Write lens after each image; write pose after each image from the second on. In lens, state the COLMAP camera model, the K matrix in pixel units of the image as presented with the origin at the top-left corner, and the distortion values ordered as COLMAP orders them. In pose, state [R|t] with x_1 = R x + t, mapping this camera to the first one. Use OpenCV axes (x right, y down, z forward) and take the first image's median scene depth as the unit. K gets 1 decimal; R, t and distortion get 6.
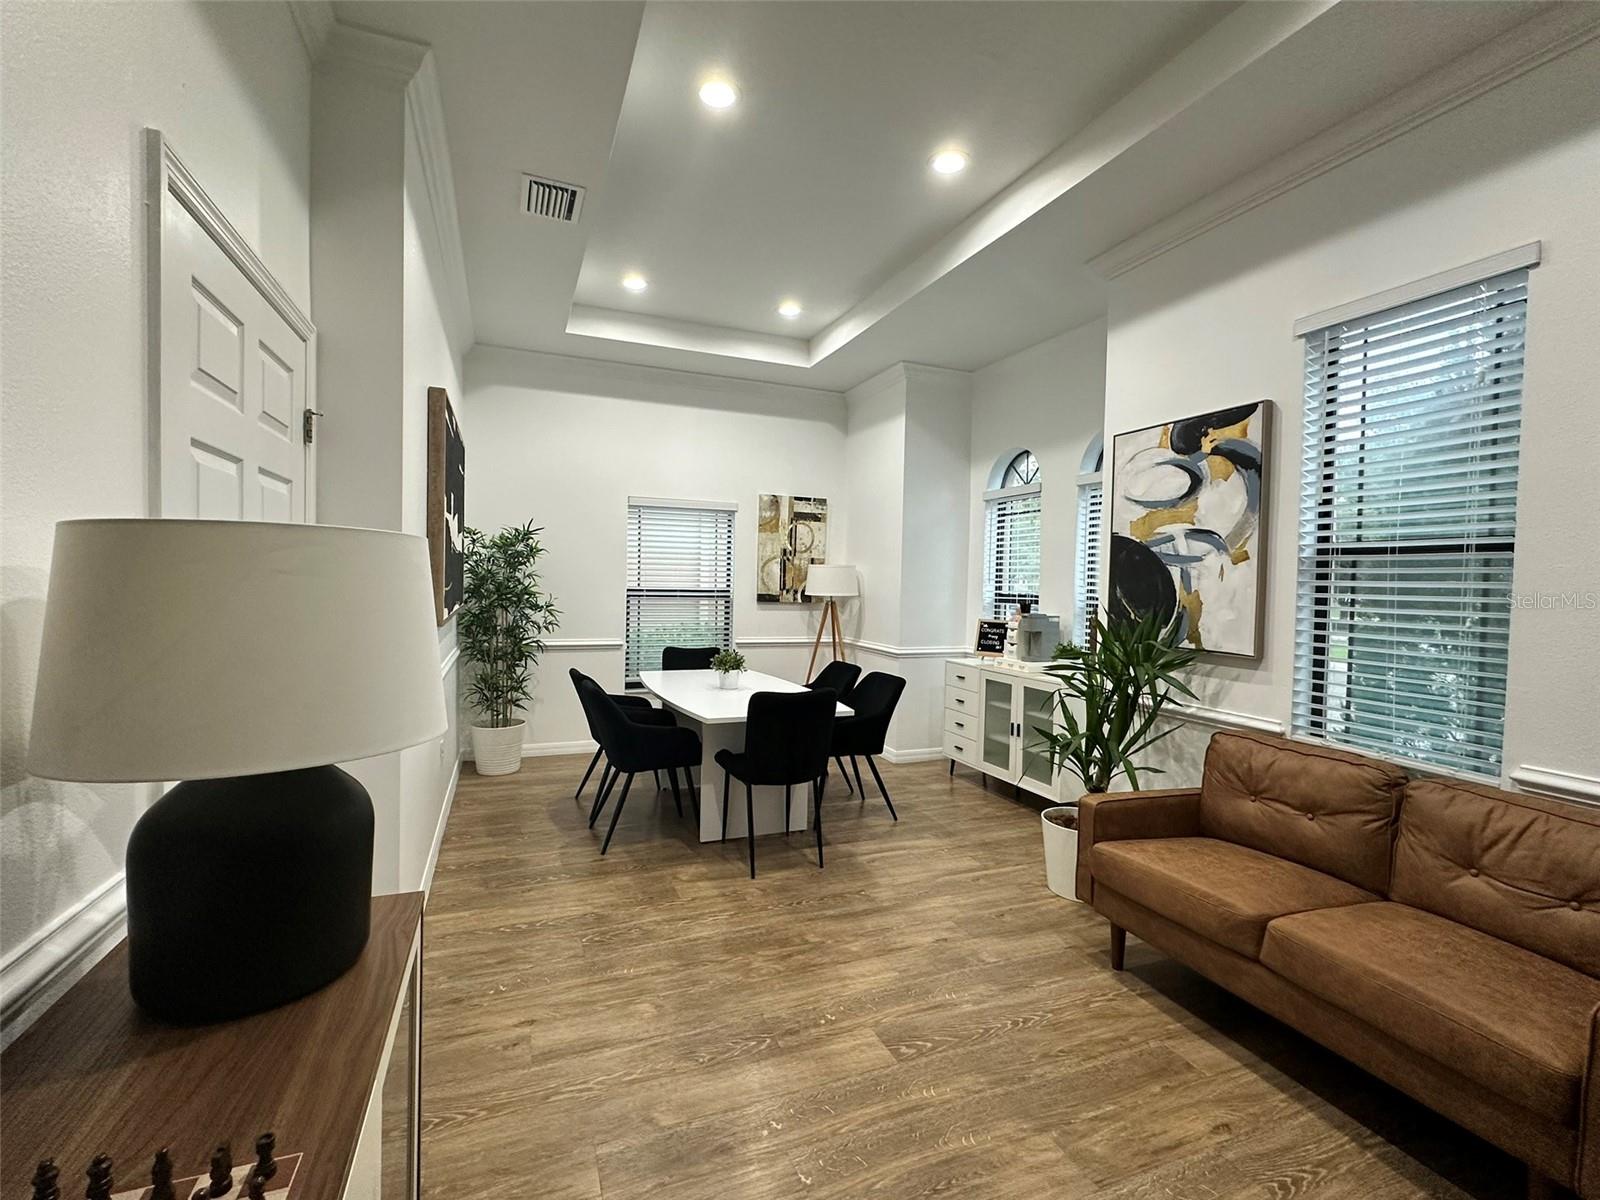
lens RADIAL K [[712.9, 0, 797.2], [0, 712.9, 600.5], [0, 0, 1]] dist [-0.004149, 0.000652]
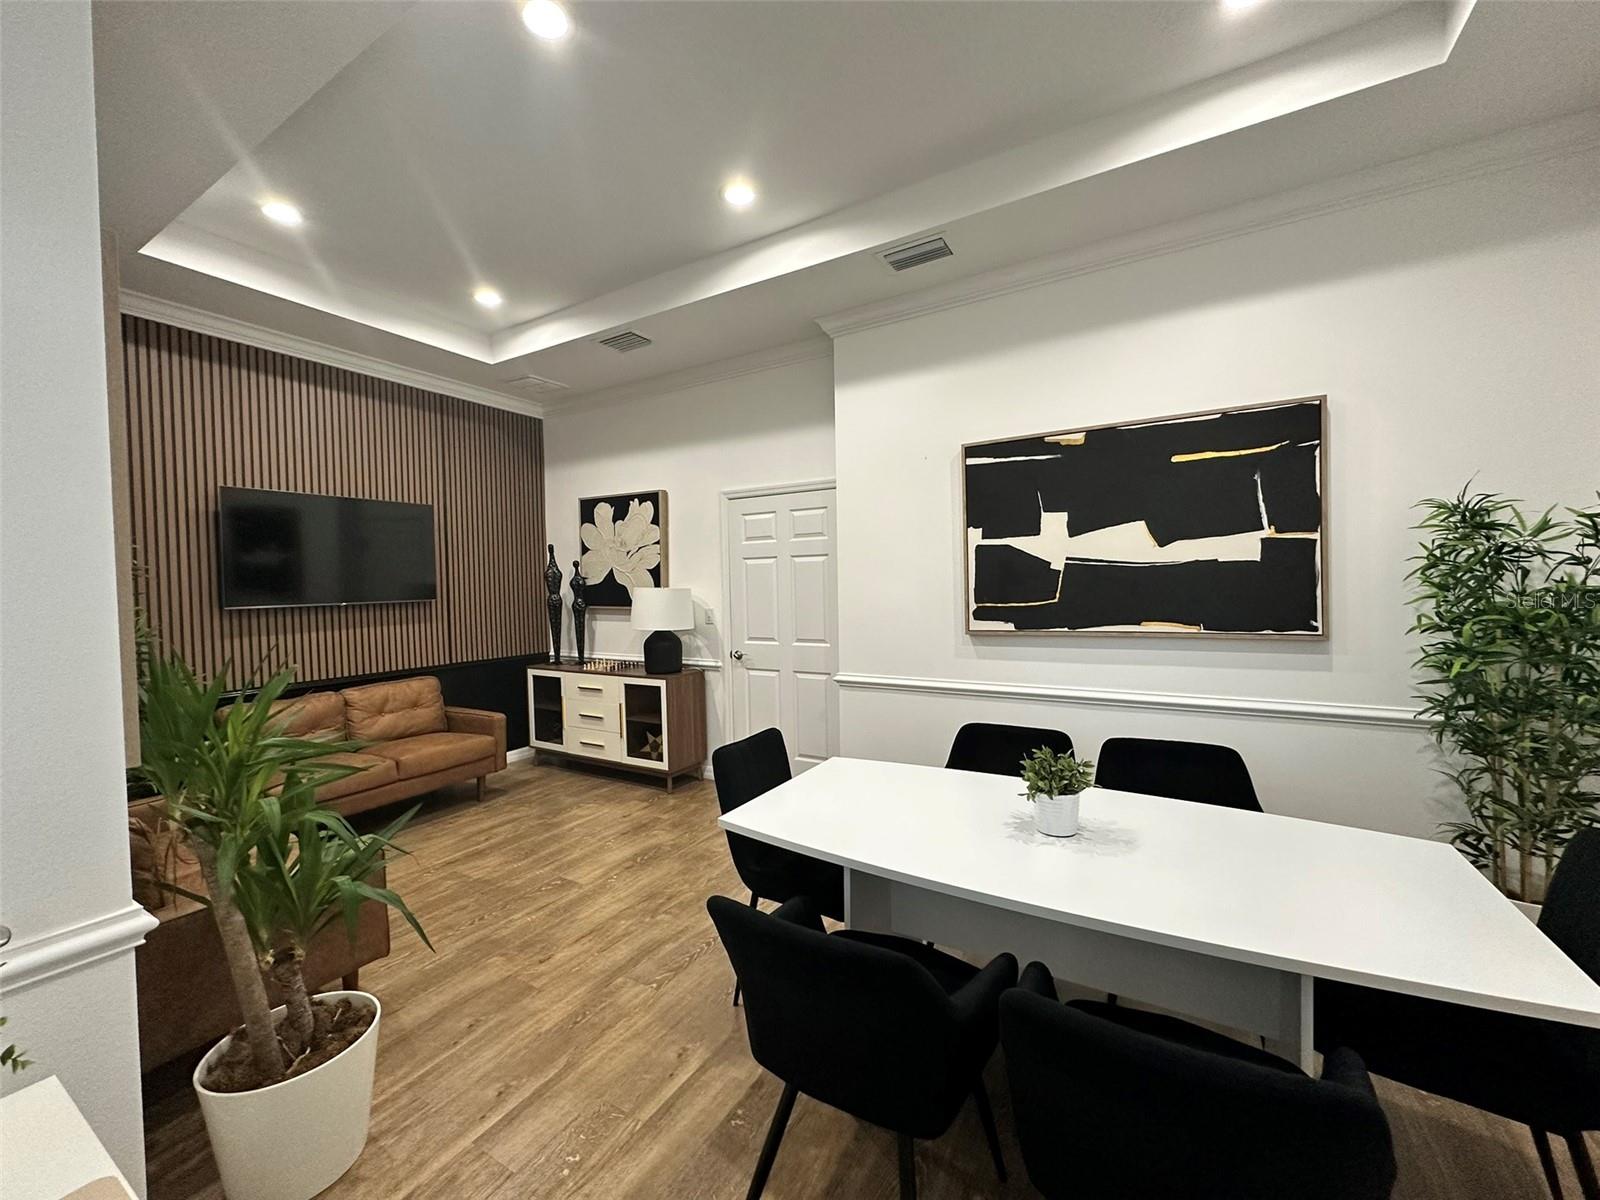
lens RADIAL K [[635.4, 0, 799.3], [0, 635.4, 594.8], [0, 0, 1]] dist [-0.001769, 0.000514]
pose [[-0.796163, 0.004717, -0.605064, 0.471043], [-0.014502, 0.999534, 0.026875, -0.067313], [0.604908, 0.030172, -0.795723, 1.975036]]
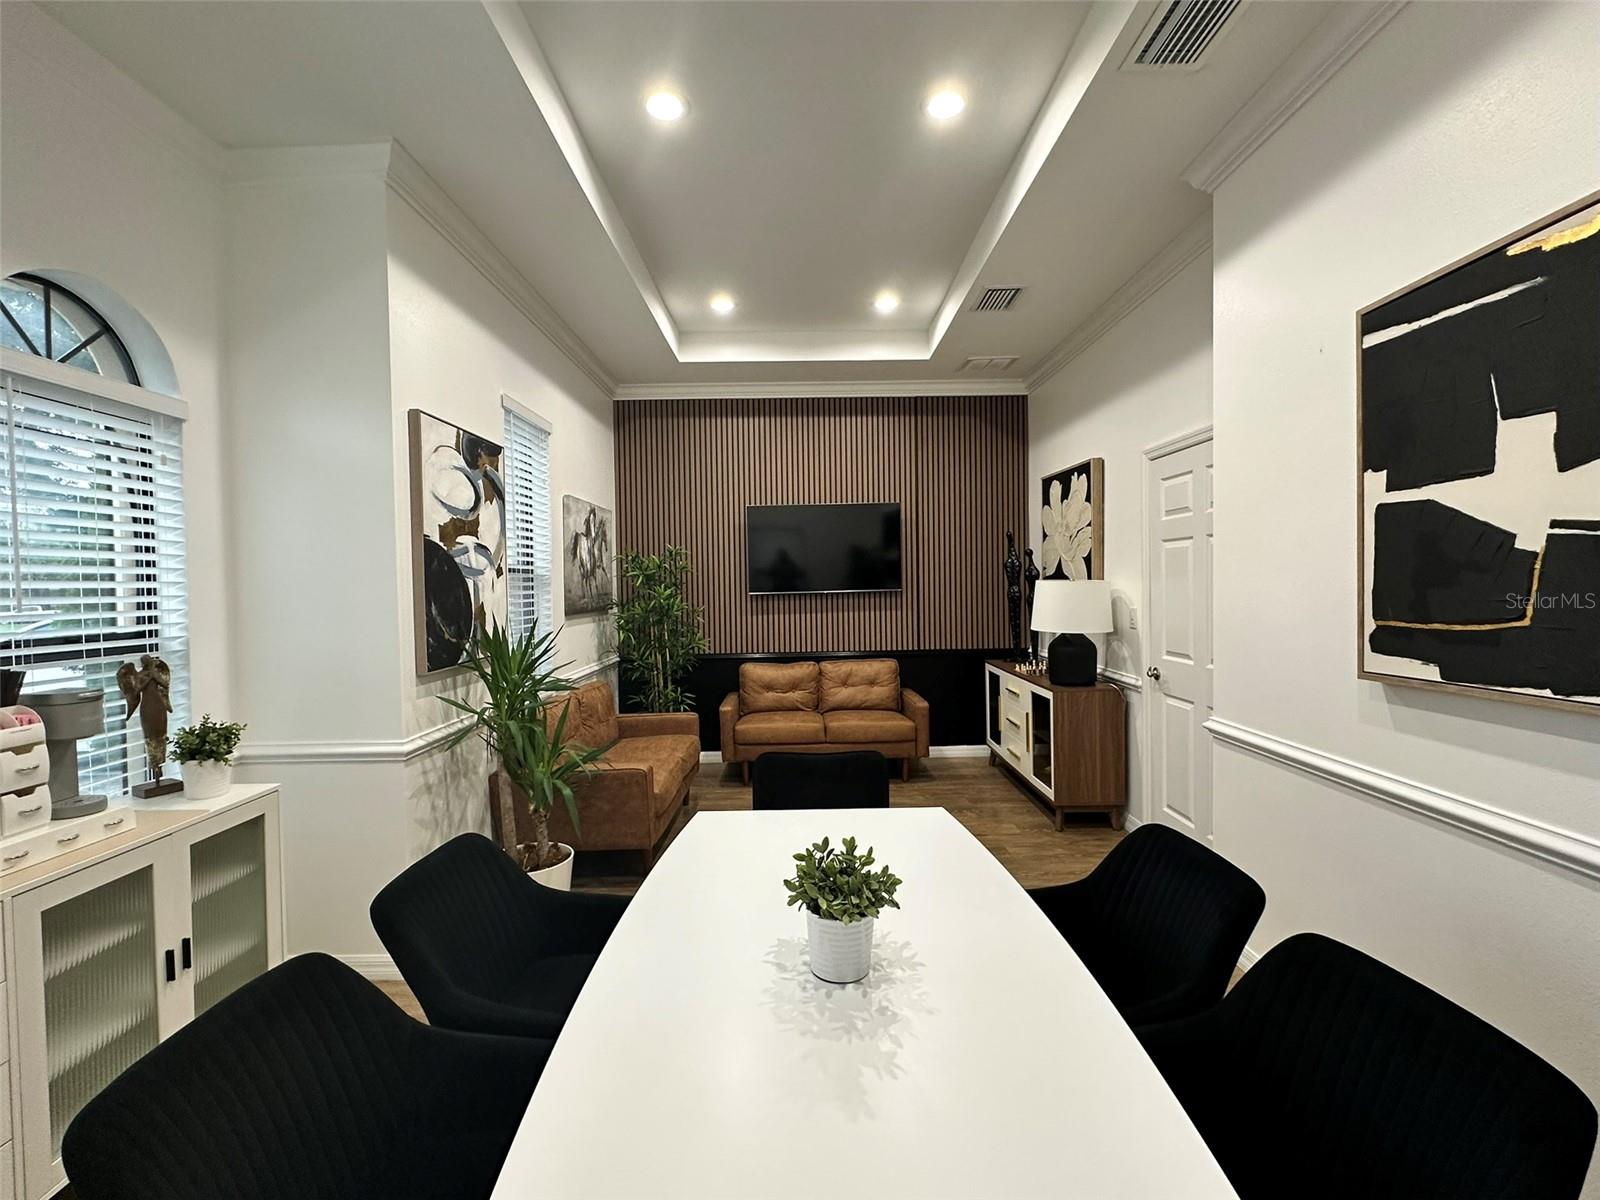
lens RADIAL K [[712.9, 0, 800.0], [0, 712.9, 597.9], [0, 0, 1]] dist [-0.004149, 0.000652]
pose [[-0.927377, -0.015042, 0.373825, -0.311709], [0.006095, 0.998451, 0.055296, -0.087086], [-0.374078, 0.053559, -0.925849, 2.064629]]
